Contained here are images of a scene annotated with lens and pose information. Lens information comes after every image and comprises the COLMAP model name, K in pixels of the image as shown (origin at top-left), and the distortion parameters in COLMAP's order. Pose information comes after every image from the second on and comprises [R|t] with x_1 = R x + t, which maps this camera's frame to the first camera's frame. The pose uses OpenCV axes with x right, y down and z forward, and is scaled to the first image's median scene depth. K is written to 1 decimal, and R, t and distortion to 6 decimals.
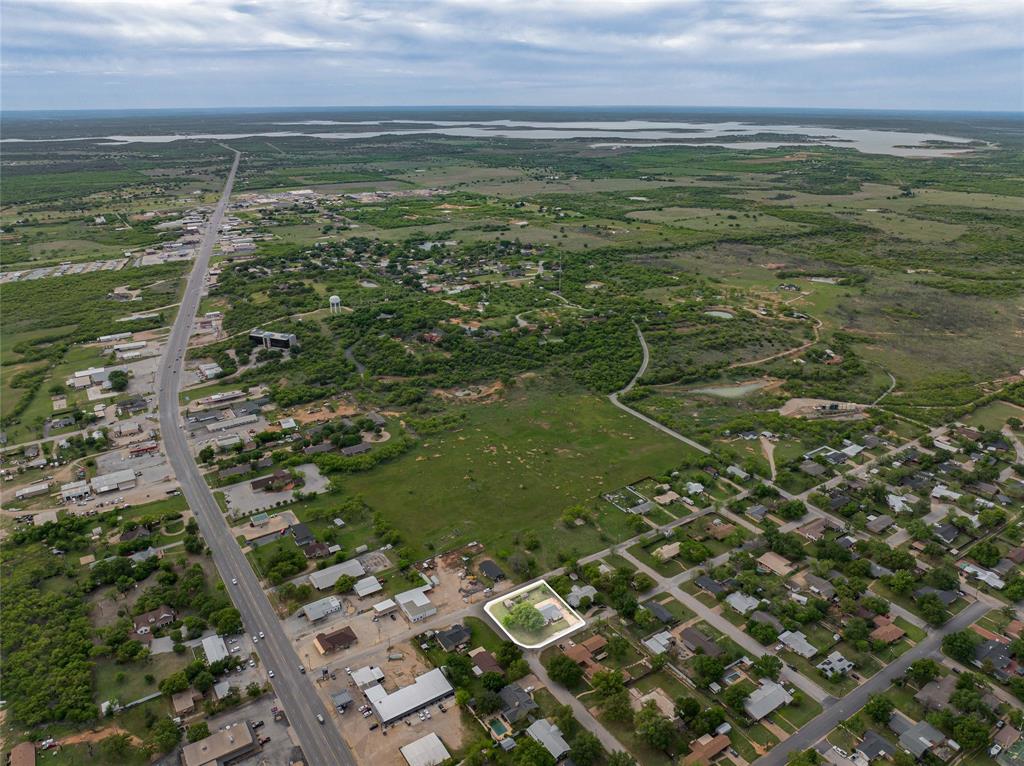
lens RADIAL K [[719.0, 0, 516.6], [0, 719.0, 384.9], [0, 0, 1]] dist [-0.053521, 0.021923]
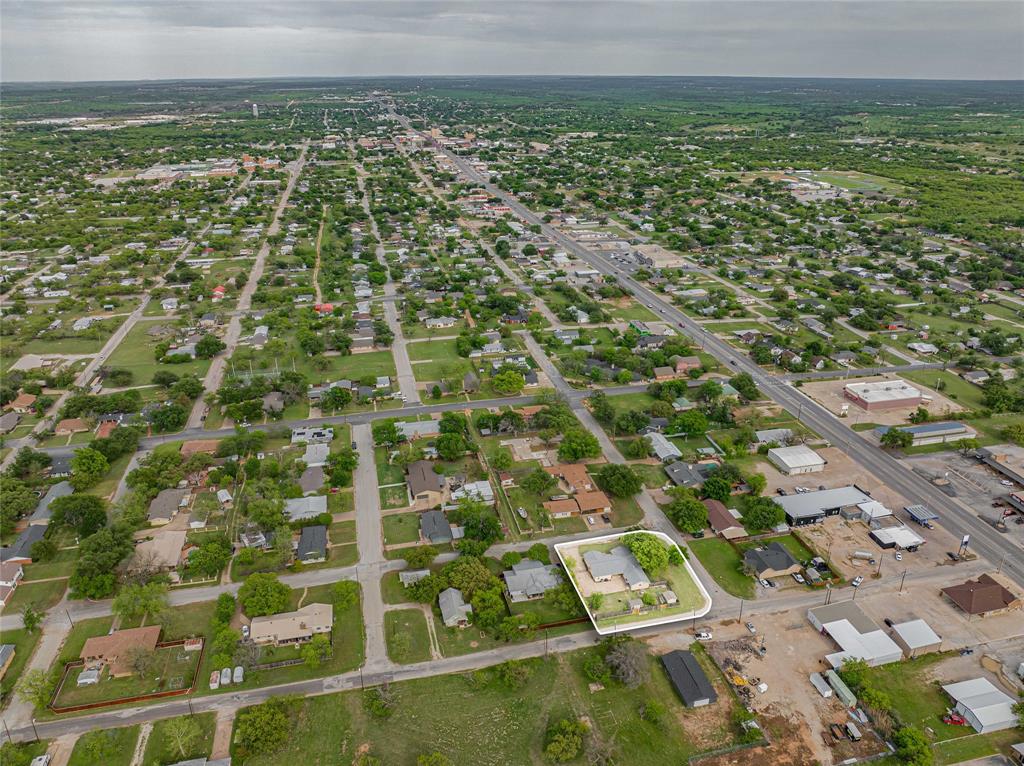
lens RADIAL K [[719.0, 0, 516.6], [0, 719.0, 384.9], [0, 0, 1]] dist [-0.053521, 0.021923]
pose [[-0.936087, -0.141748, 0.321946, -0.054534], [0.131126, 0.708649, 0.693269, -0.197931], [-0.326416, 0.691176, -0.644770, 1.278294]]
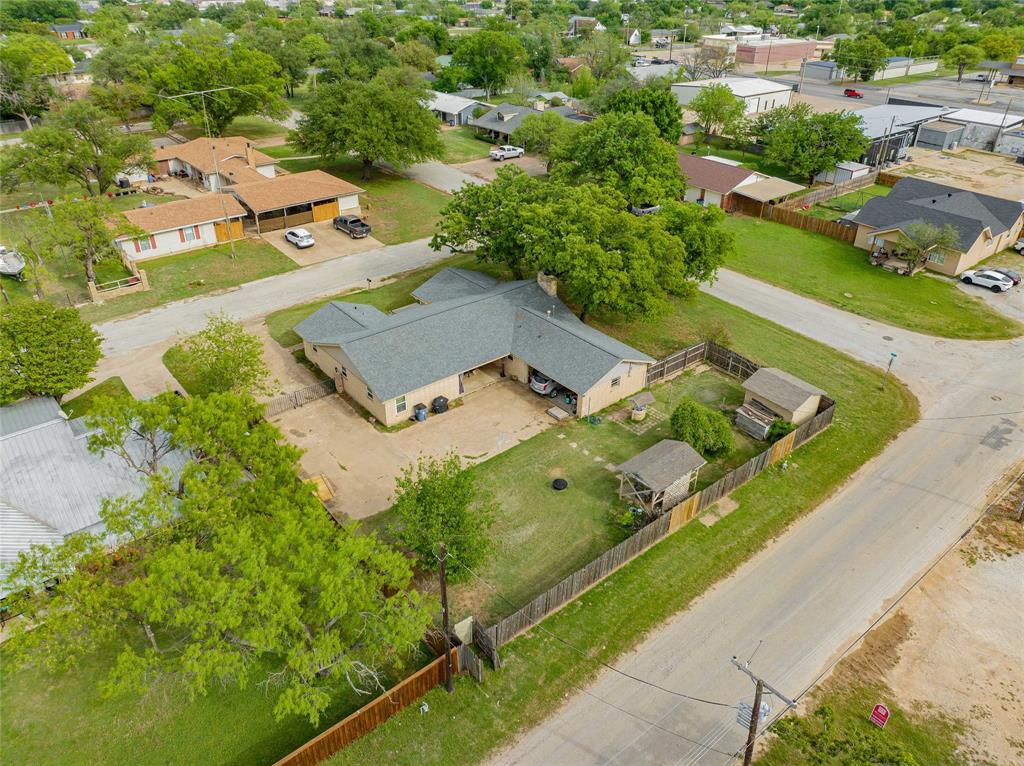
lens RADIAL K [[718.2, 0, 516.5], [0, 718.2, 383.8], [0, 0, 1]] dist [-0.029921, 0.002871]
pose [[-0.995023, 0.043274, -0.089763, 0.037075], [-0.045931, 0.600223, 0.798513, 0.220301], [0.088433, 0.798661, -0.595248, 1.062170]]
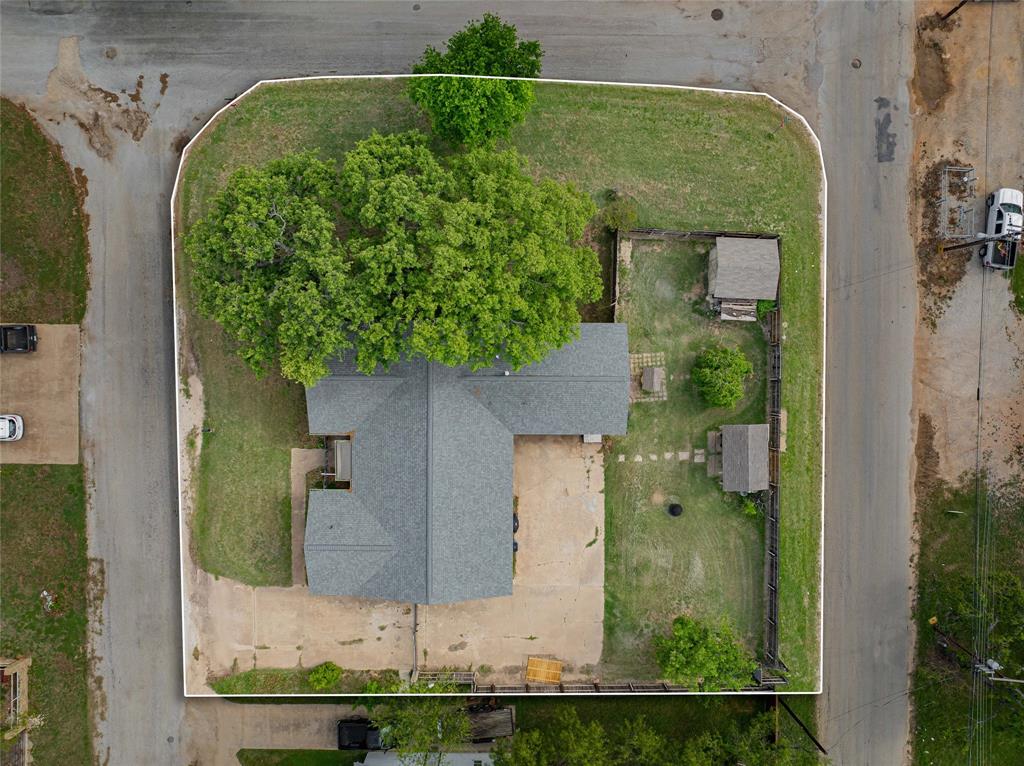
lens RADIAL K [[719.0, 0, 516.6], [0, 719.0, 384.9], [0, 0, 1]] dist [-0.053521, 0.021923]
pose [[-0.560819, 0.827937, -0.001811, 0.021331], [-0.321812, -0.215969, 0.921843, 0.214098], [0.762836, 0.517570, 0.387559, 0.944645]]
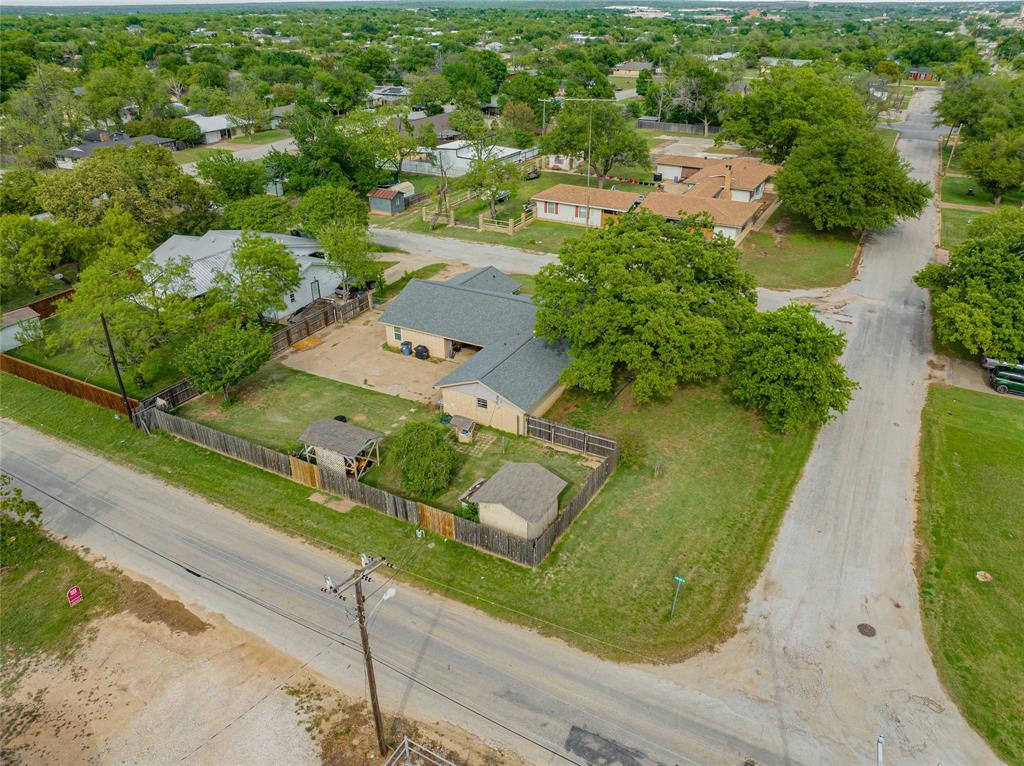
lens RADIAL K [[719.0, 0, 516.6], [0, 719.0, 384.9], [0, 0, 1]] dist [-0.053521, 0.021923]
pose [[-0.469507, -0.420531, 0.776348, -0.074984], [0.329831, 0.732094, 0.596029, 0.242185], [-0.819008, 0.535903, -0.205019, 1.013907]]
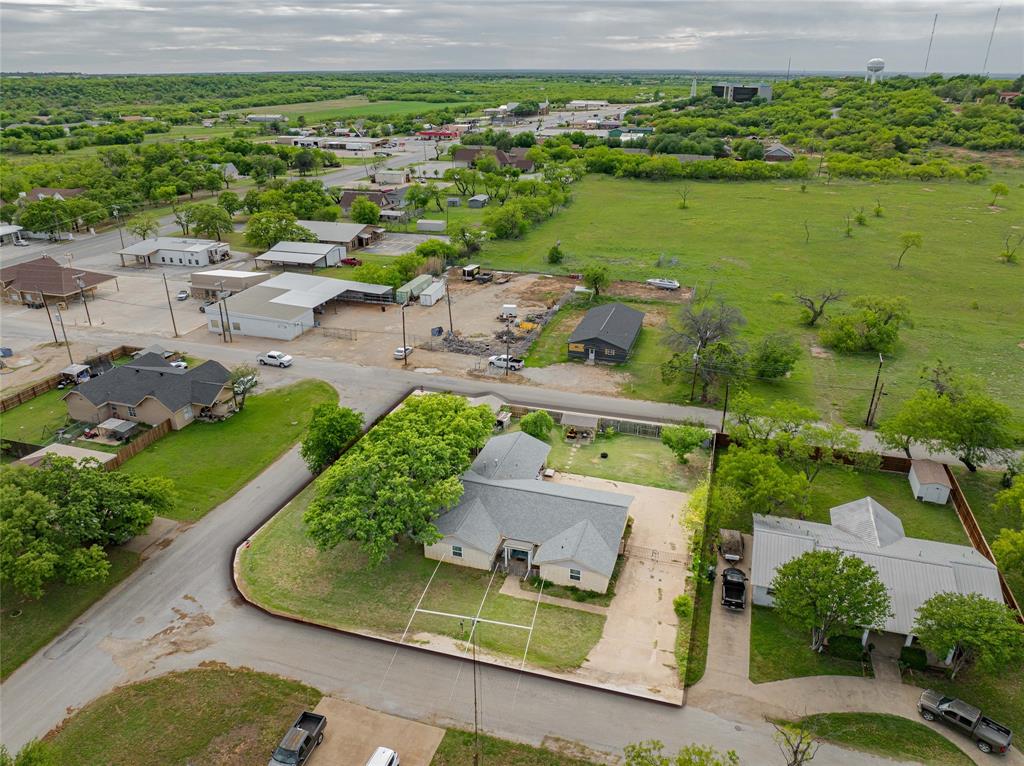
lens RADIAL K [[719.0, 0, 516.6], [0, 719.0, 384.9], [0, 0, 1]] dist [-0.053521, 0.021923]
pose [[0.626688, 0.315424, -0.712580, 0.138082], [-0.291014, 0.942993, 0.161480, 0.262972], [0.722892, 0.106174, 0.682755, 0.868400]]
